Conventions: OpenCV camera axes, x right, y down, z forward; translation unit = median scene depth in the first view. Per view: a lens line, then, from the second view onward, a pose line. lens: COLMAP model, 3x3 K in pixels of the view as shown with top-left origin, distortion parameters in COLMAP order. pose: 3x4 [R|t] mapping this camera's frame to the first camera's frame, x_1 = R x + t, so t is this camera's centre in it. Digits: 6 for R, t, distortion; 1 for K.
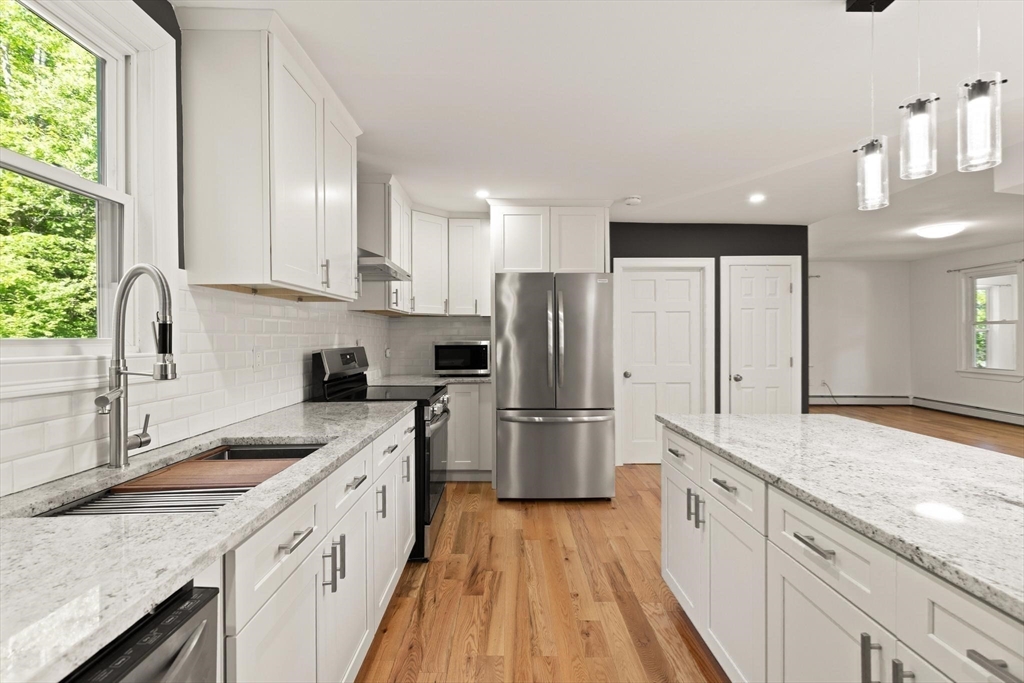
lens RADIAL K [[474.6, 0, 516.5], [0, 474.6, 339.7], [0, 0, 1]] dist [0.003740, 0.000048]
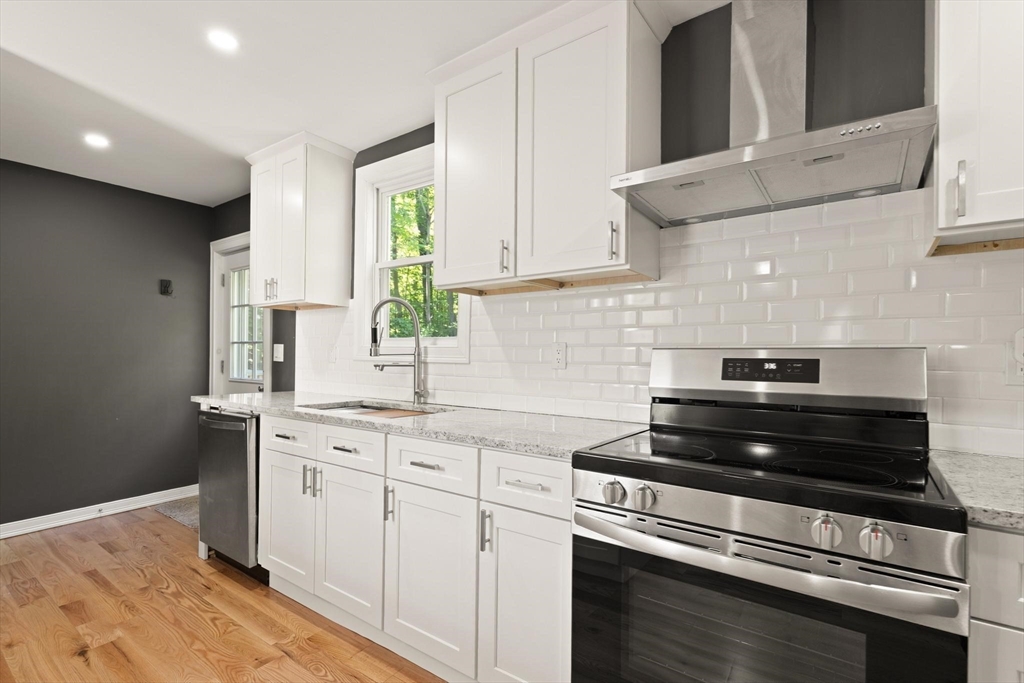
lens RADIAL K [[476.0, 0, 516.1], [0, 476.0, 357.6], [0, 0, 1]] dist [0.021275, 0.000166]
pose [[-0.609957, 0.001714, -0.792433, 0.272746], [-0.010387, 0.999894, 0.010158, 0.036571], [0.792367, 0.014428, -0.609874, 1.559204]]
